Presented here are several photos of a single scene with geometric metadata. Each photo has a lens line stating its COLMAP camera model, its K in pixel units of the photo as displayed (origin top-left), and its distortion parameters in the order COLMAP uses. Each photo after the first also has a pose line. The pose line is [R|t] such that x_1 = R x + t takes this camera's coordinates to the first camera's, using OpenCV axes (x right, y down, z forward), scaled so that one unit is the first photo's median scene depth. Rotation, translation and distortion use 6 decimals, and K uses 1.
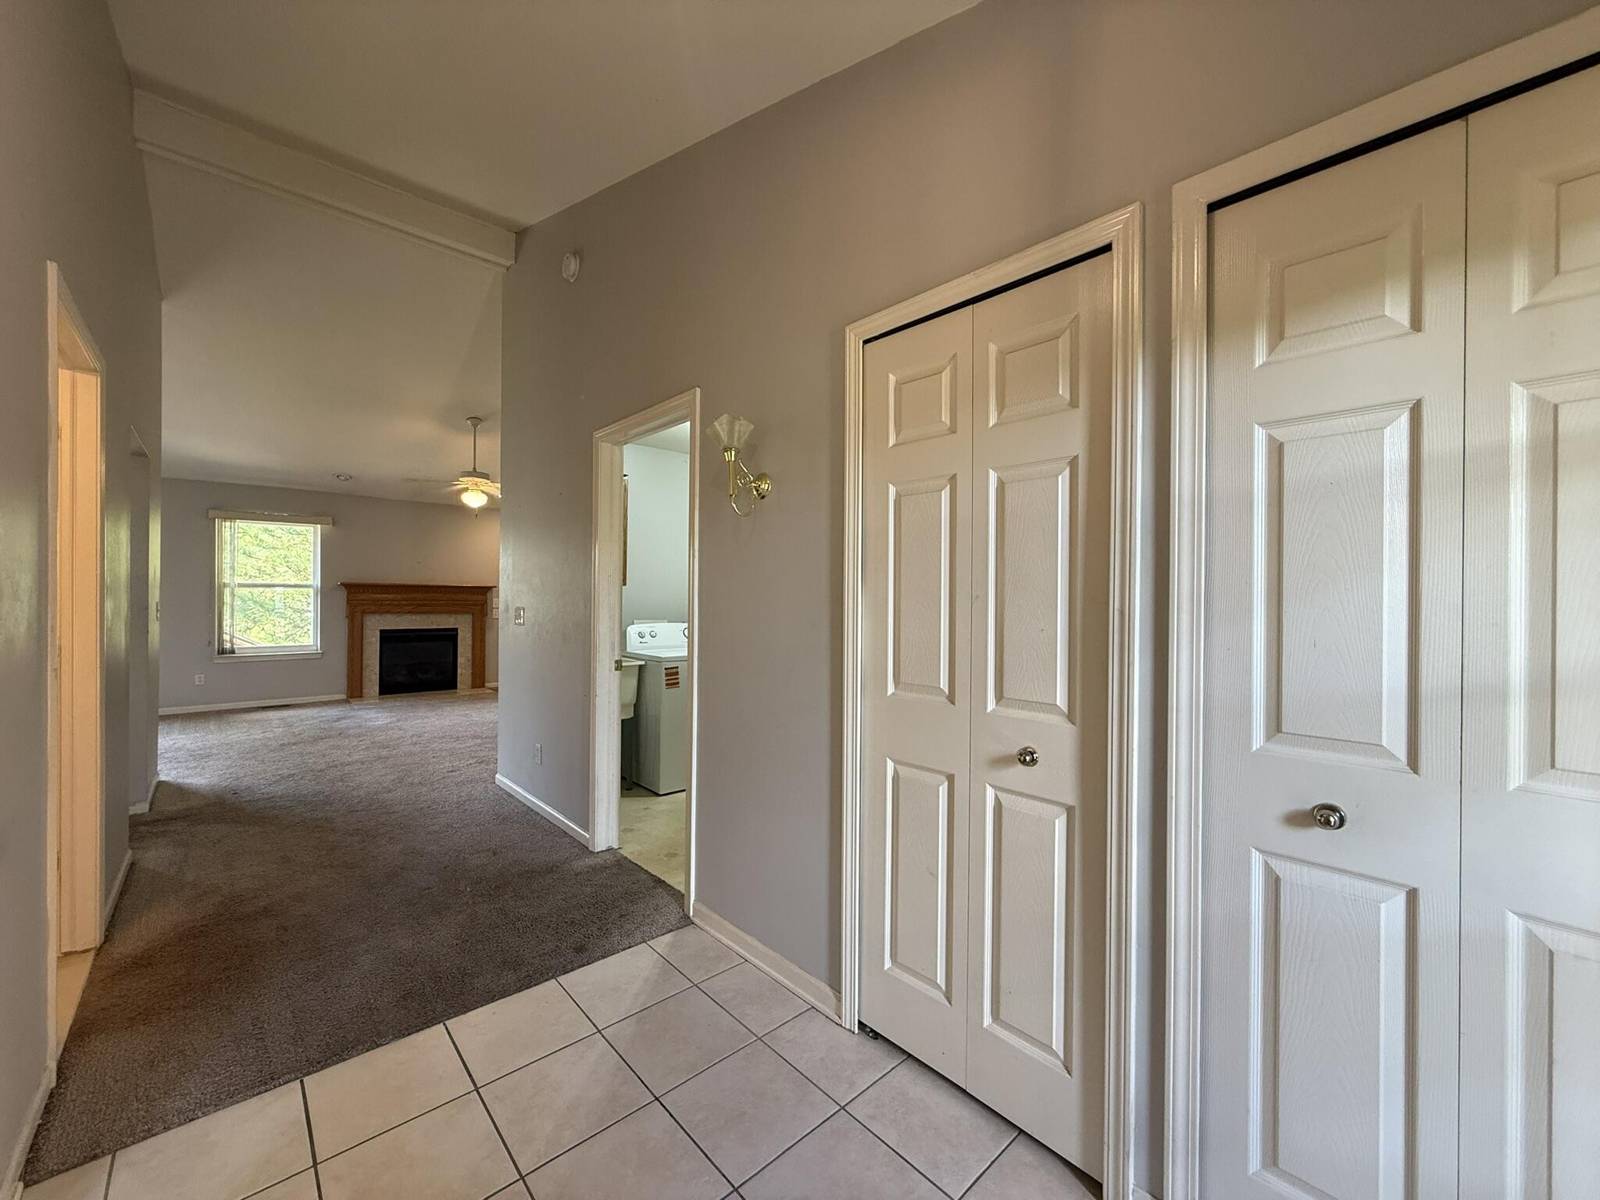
lens RADIAL K [[634.1, 0, 795.4], [0, 634.1, 597.1], [0, 0, 1]] dist [-0.002086, -0.000143]
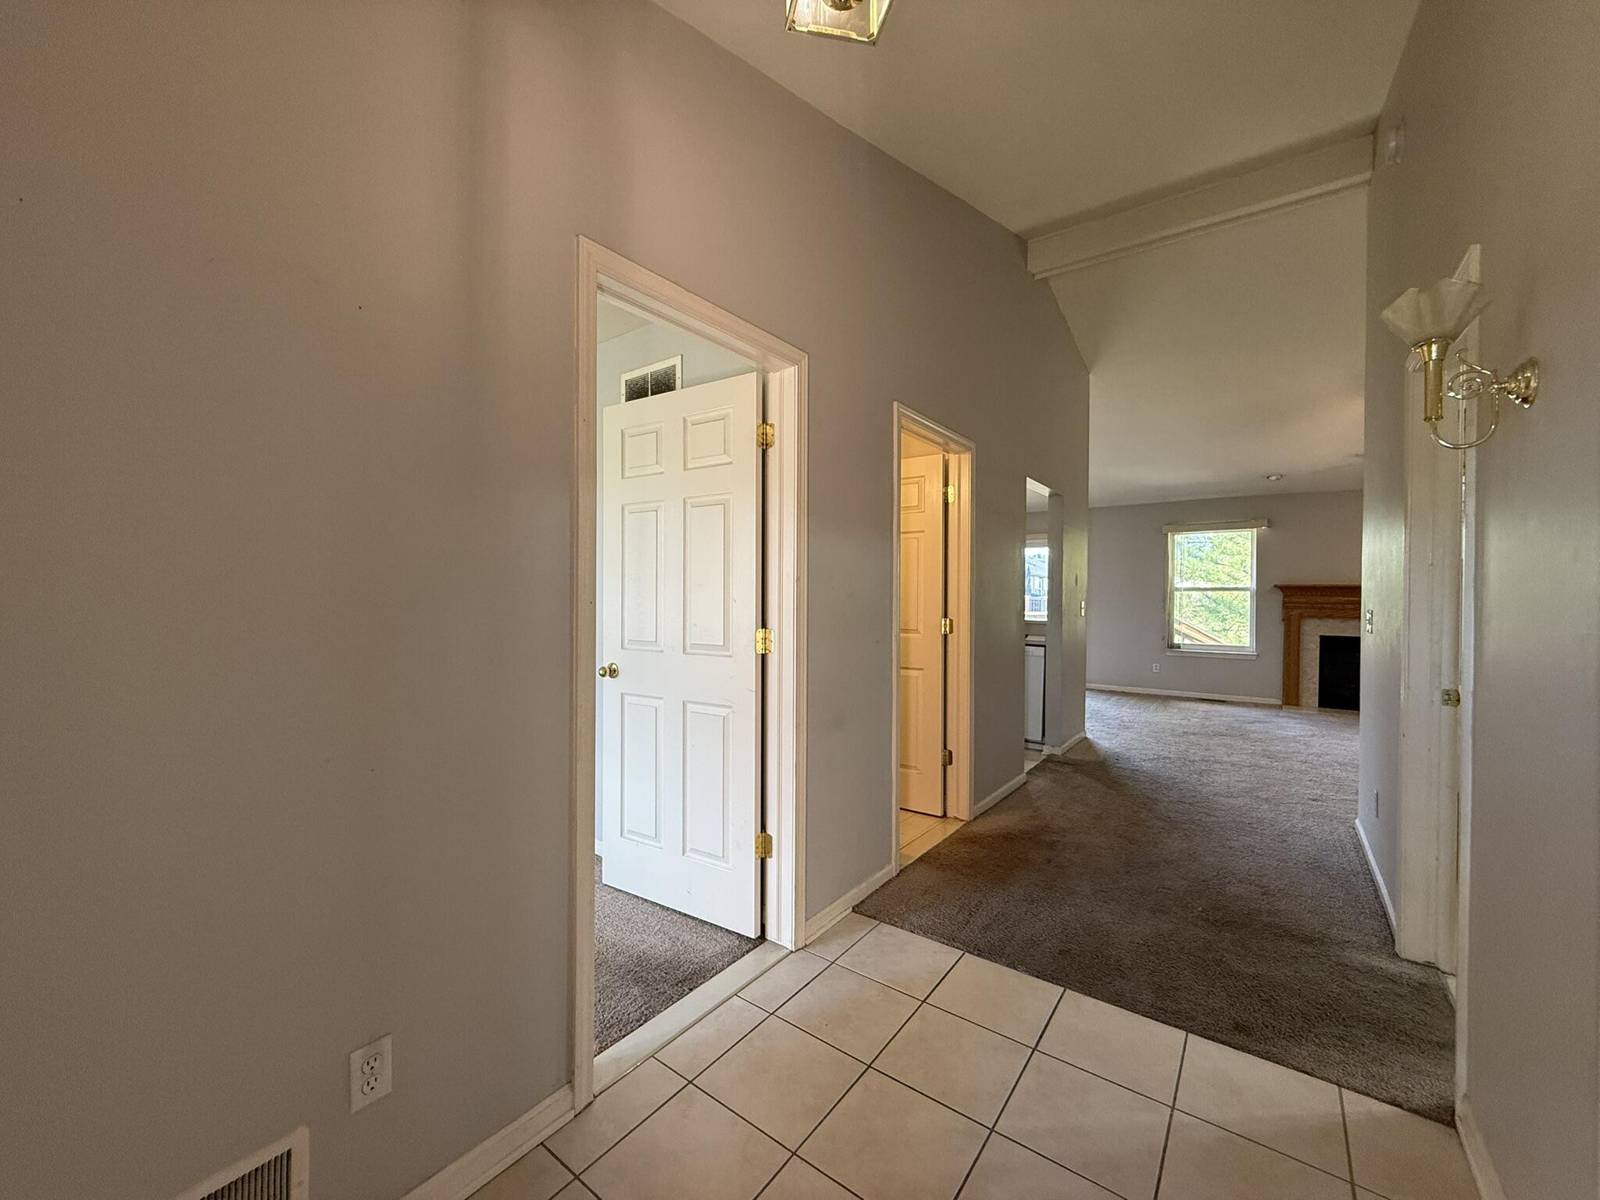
lens RADIAL K [[634.1, 0, 795.4], [0, 634.1, 597.1], [0, 0, 1]] dist [-0.002086, -0.000143]
pose [[0.193050, -0.001988, -0.981187, 0.199574], [-0.005976, 0.999977, -0.003202, 0.006635], [0.981171, 0.006482, 0.193034, 0.163822]]
